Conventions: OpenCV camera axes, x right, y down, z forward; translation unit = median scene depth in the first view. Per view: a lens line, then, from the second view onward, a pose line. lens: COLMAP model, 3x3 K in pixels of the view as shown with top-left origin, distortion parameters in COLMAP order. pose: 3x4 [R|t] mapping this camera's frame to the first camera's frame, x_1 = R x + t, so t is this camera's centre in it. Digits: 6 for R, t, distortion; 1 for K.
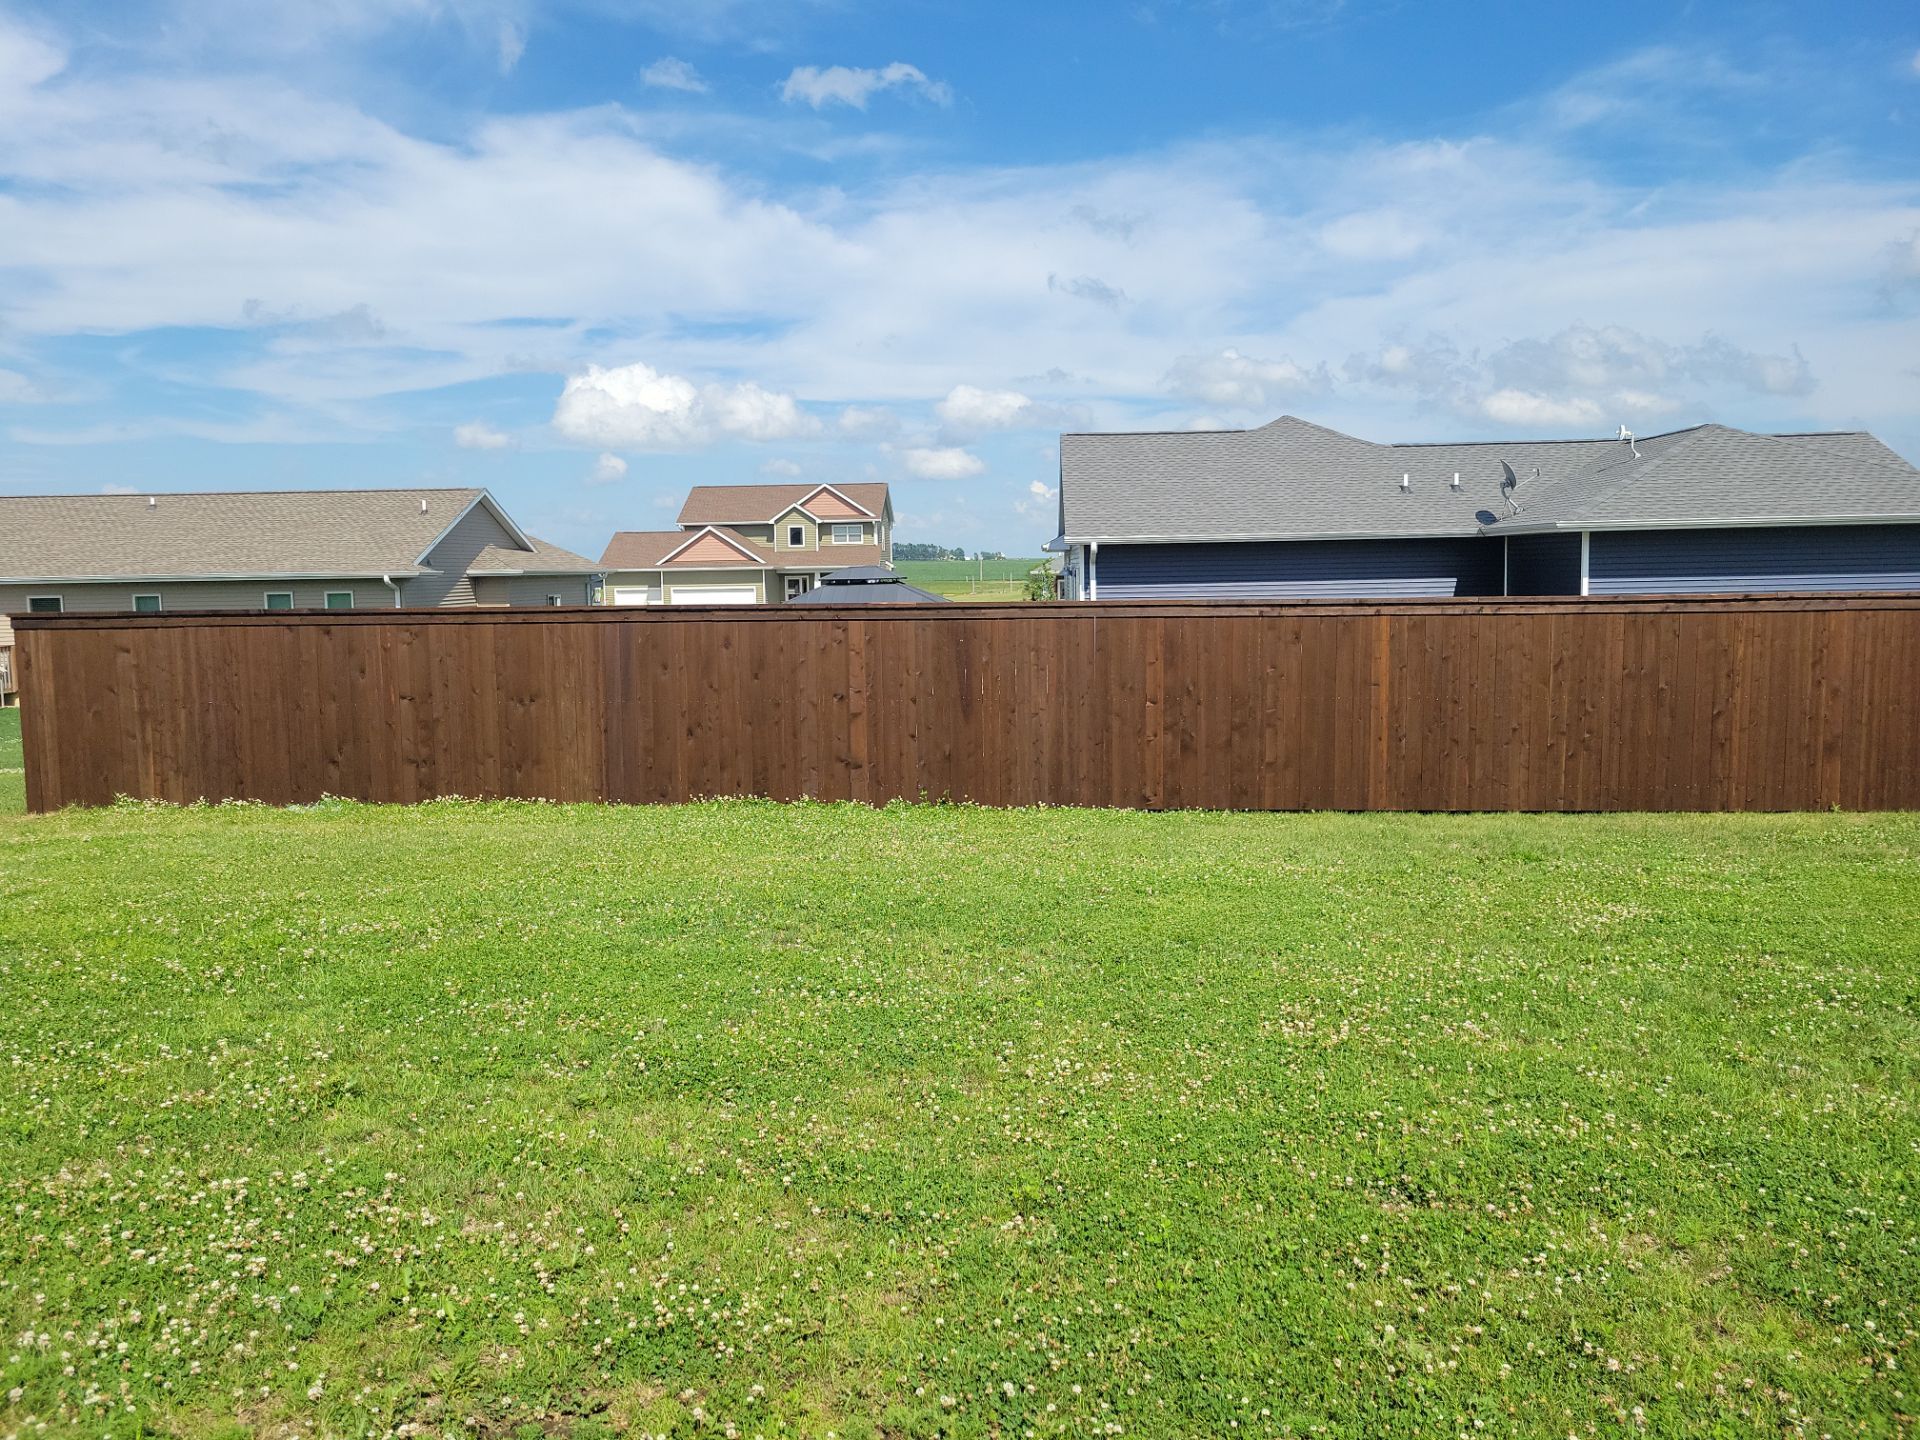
lens RADIAL K [[1443.4, 0, 953.0], [0, 1443.4, 689.8], [0, 0, 1]] dist [0.051956, -0.035129]
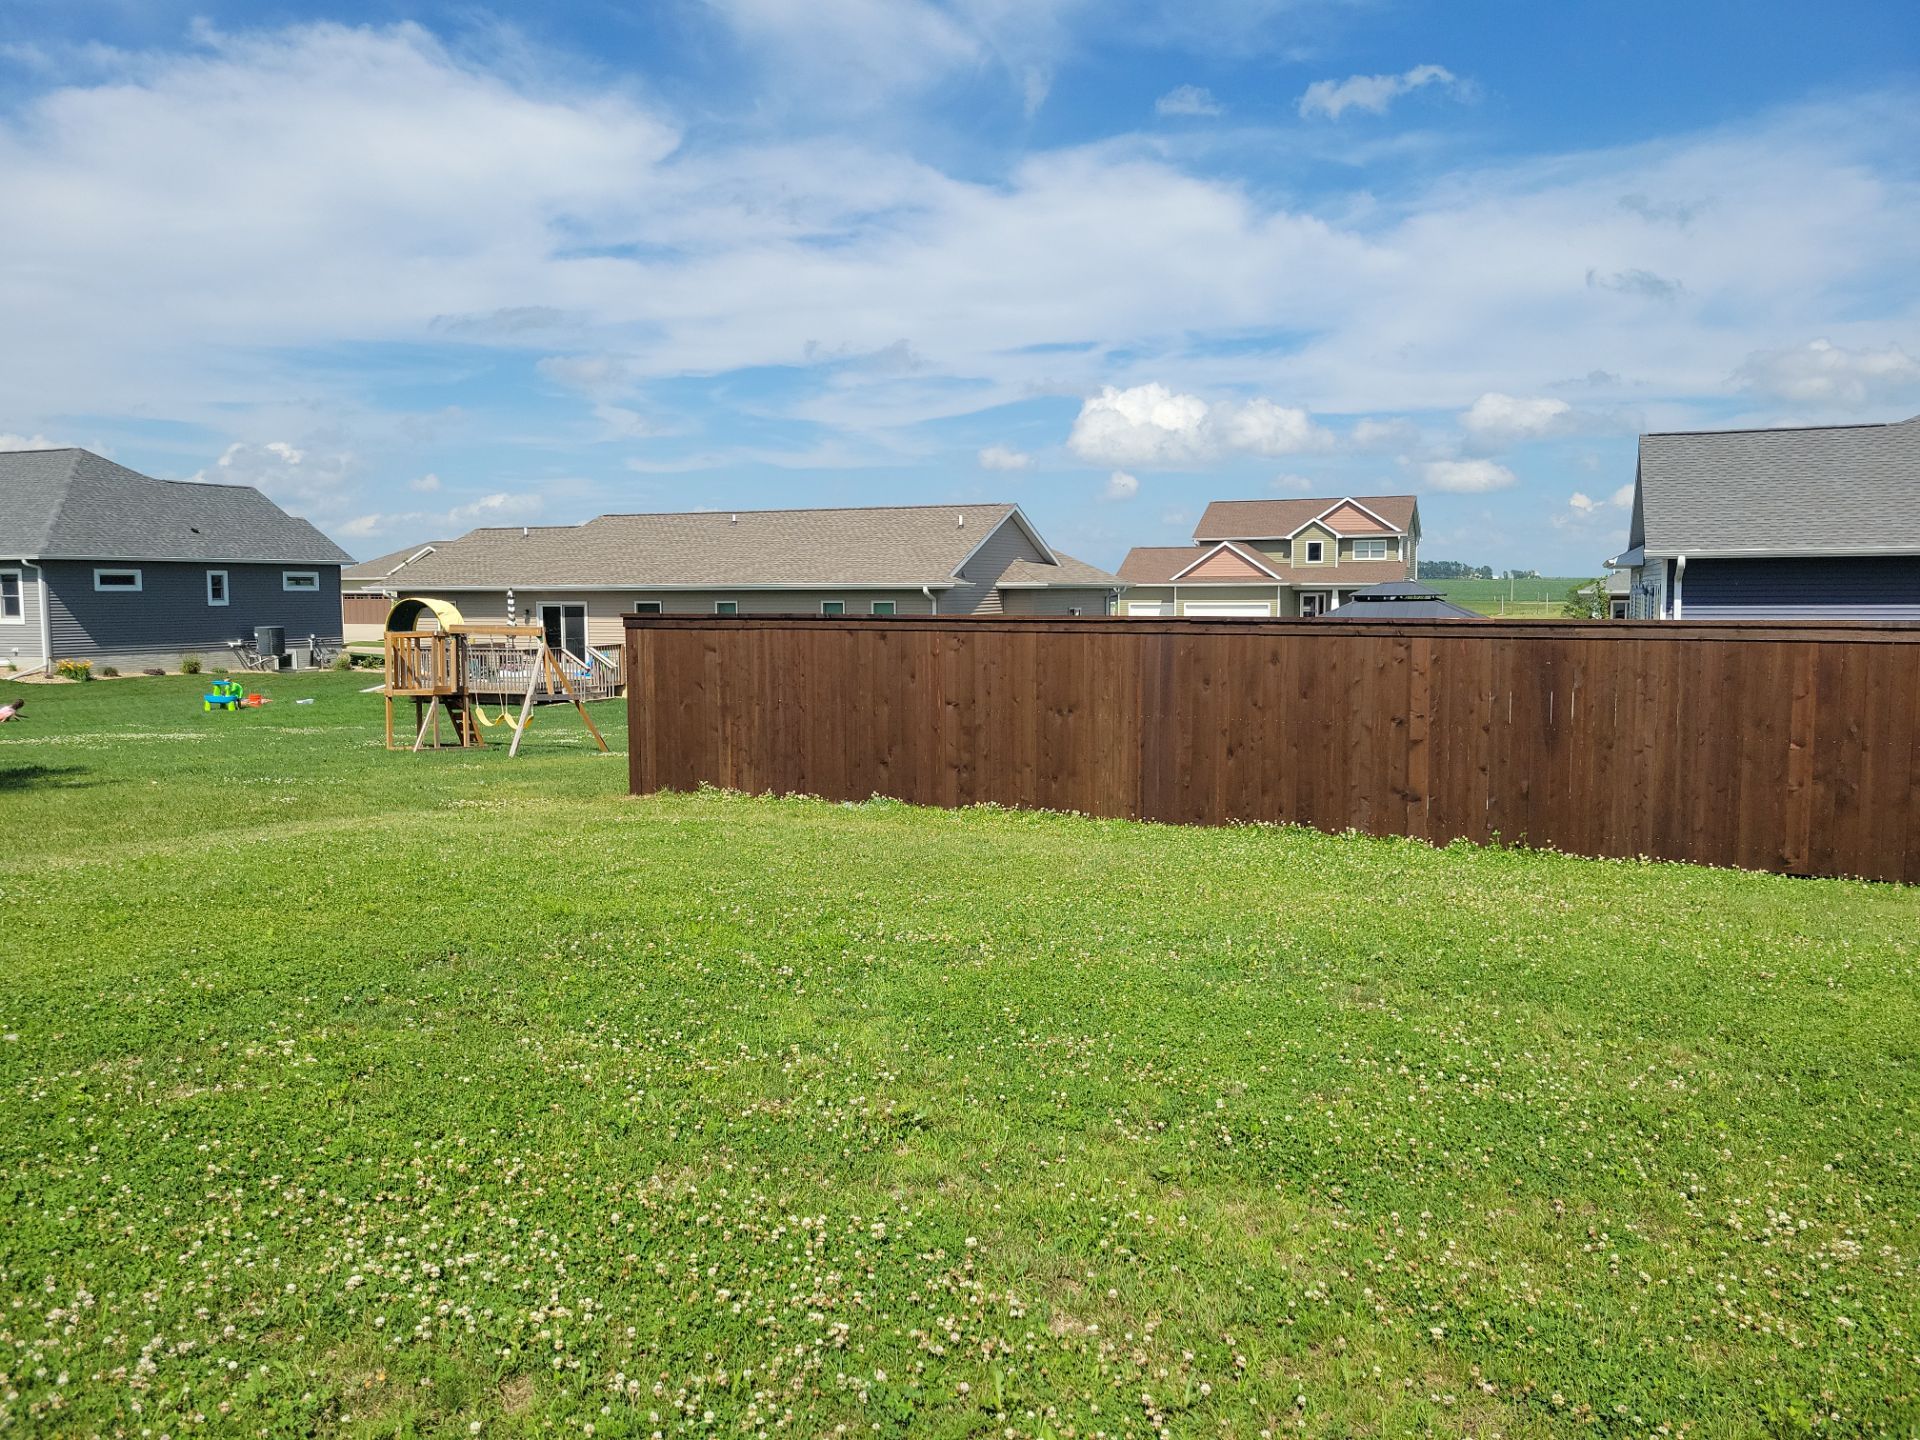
lens RADIAL K [[1438.2, 0, 961.8], [0, 1438.2, 700.0], [0, 0, 1]] dist [0.056507, -0.030196]
pose [[0.942866, 0.038610, -0.330928, -0.037436], [-0.040029, 0.999195, 0.002528, 0.000269], [0.330759, 0.010863, 0.943653, 0.054233]]
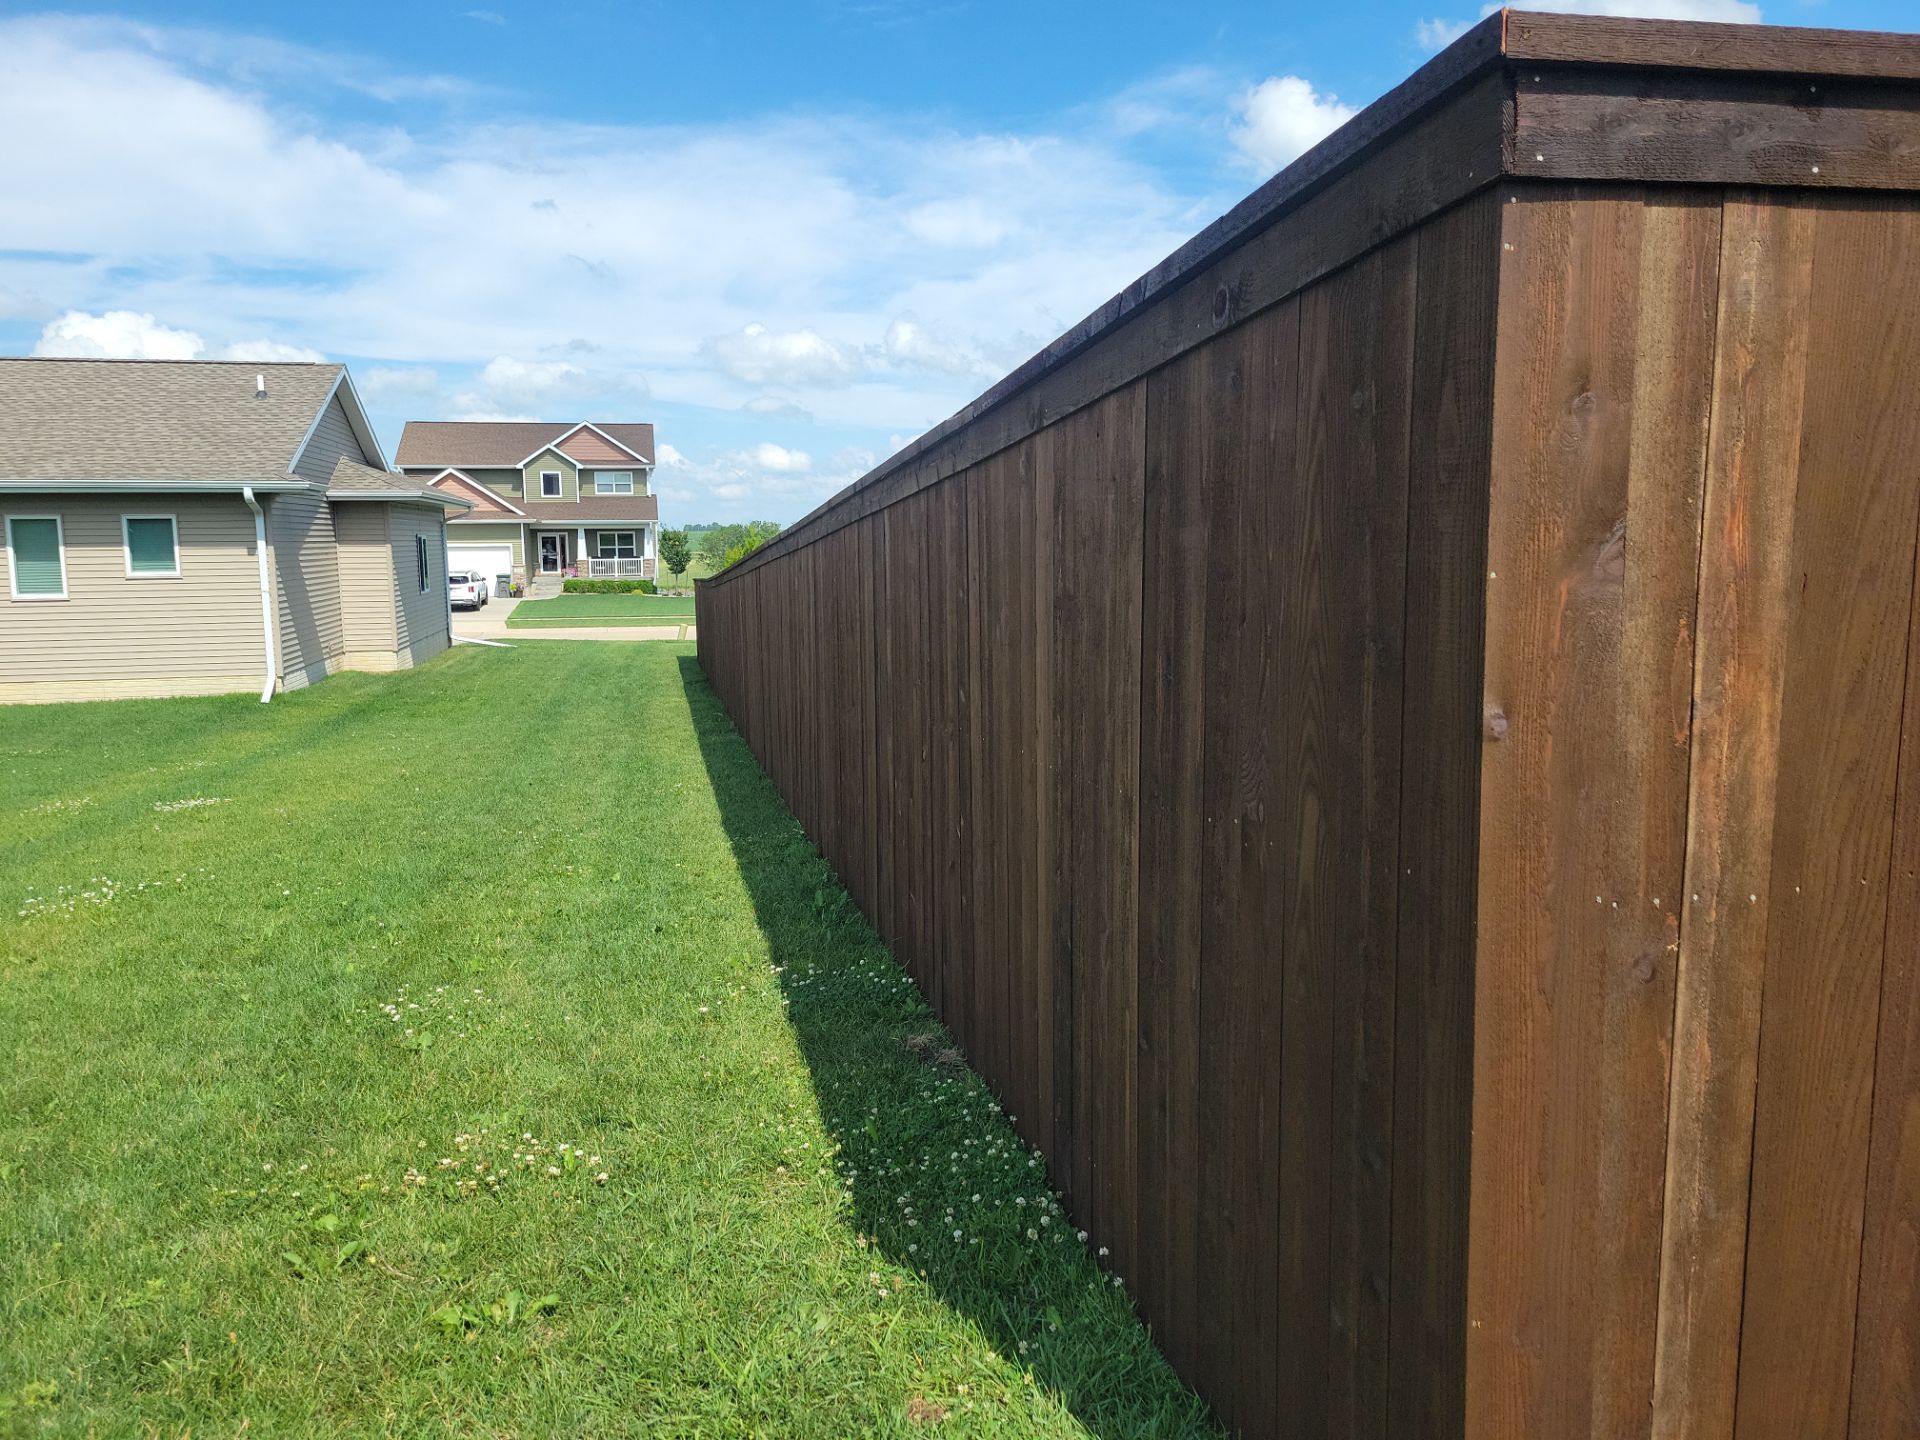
lens RADIAL K [[1420.8, 0, 940.2], [0, 1420.8, 706.9], [0, 0, 1]] dist [0.049646, -0.030592]
pose [[0.962080, -0.029311, 0.271186, -0.606823], [0.021214, 0.999239, 0.032742, -0.006153], [-0.271940, -0.025747, 0.961970, 0.781435]]
